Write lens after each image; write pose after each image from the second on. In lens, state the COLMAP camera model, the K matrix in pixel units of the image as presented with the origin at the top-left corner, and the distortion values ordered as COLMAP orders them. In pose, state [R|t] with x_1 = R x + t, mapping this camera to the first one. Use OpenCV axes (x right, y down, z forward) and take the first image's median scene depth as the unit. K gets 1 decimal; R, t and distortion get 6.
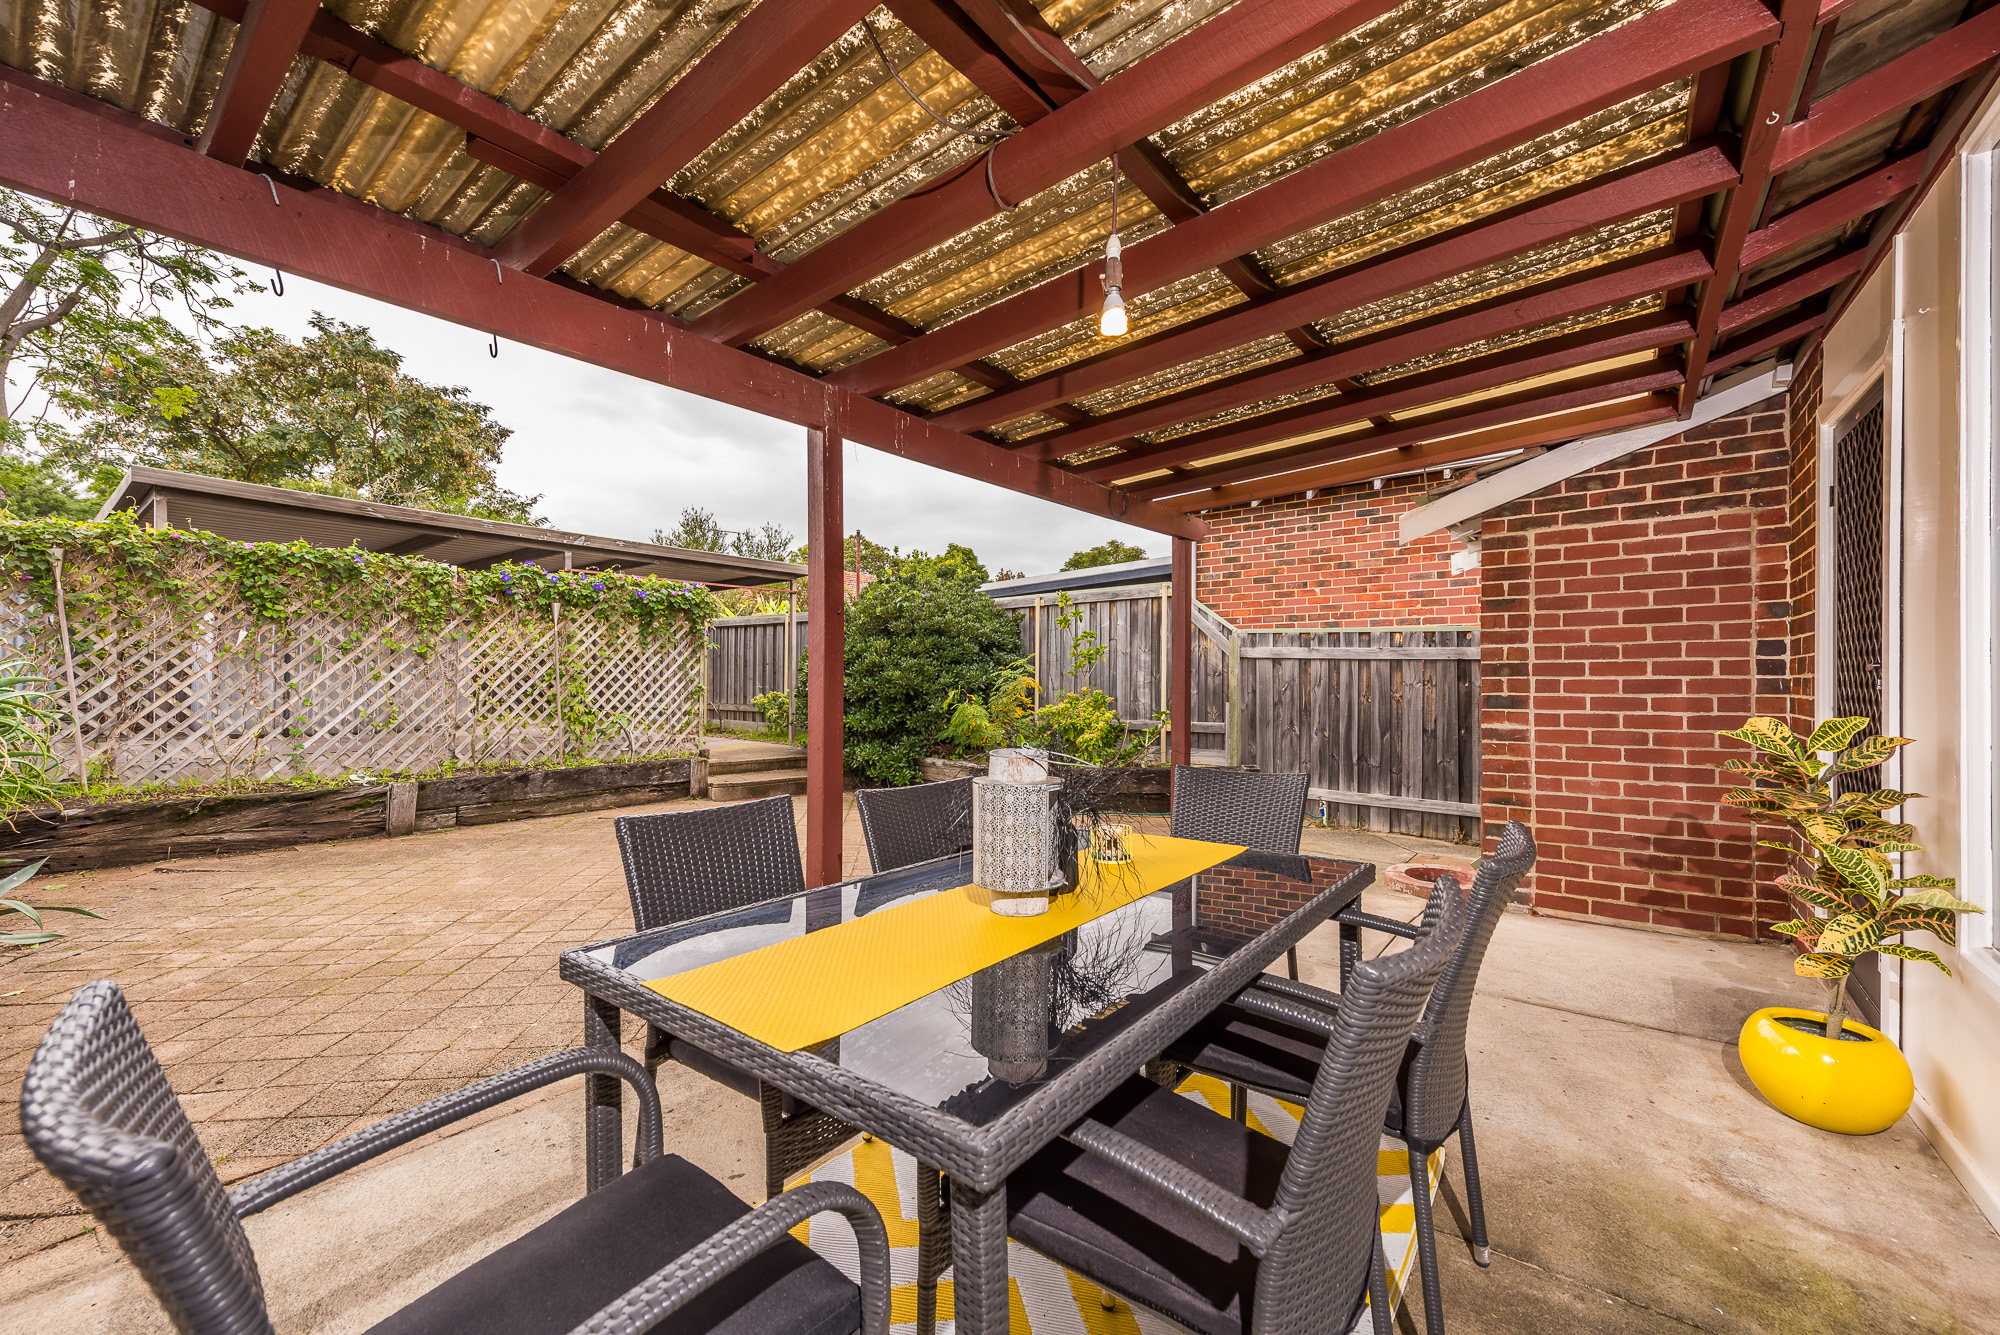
lens RADIAL K [[786.2, 0, 1000.0], [0, 786.2, 667.5], [0, 0, 1]] dist [0.008414, -0.000164]
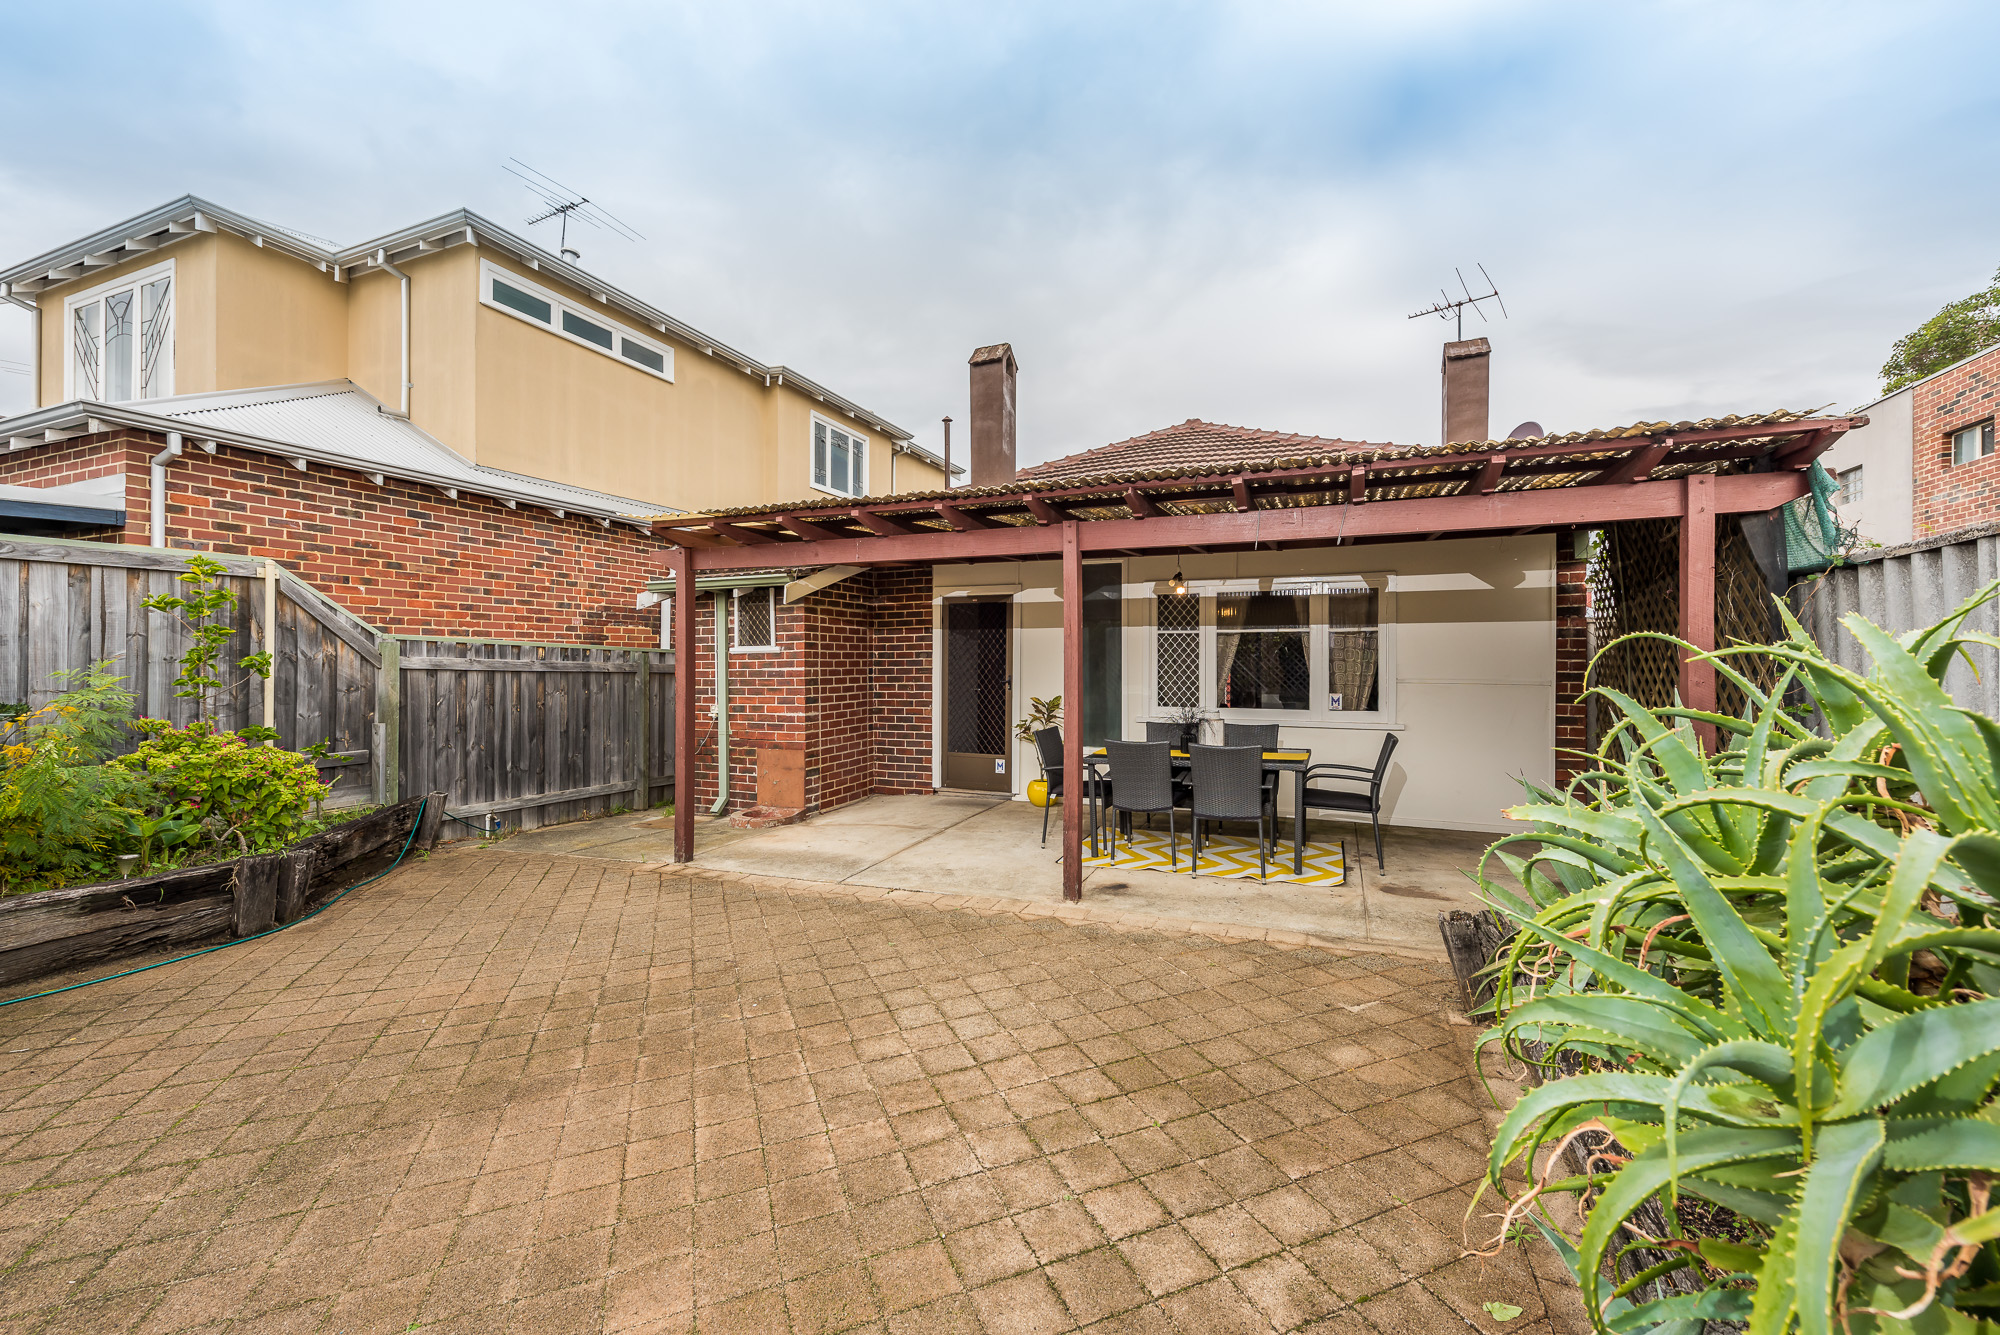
lens RADIAL K [[786.2, 0, 1000.0], [0, 786.2, 667.5], [0, 0, 1]] dist [0.008414, -0.000164]
pose [[-0.259619, -0.002953, 0.965707, -0.740827], [-0.009435, 0.999955, 0.000522, -0.021959], [-0.965665, -0.008976, -0.259635, 0.654939]]
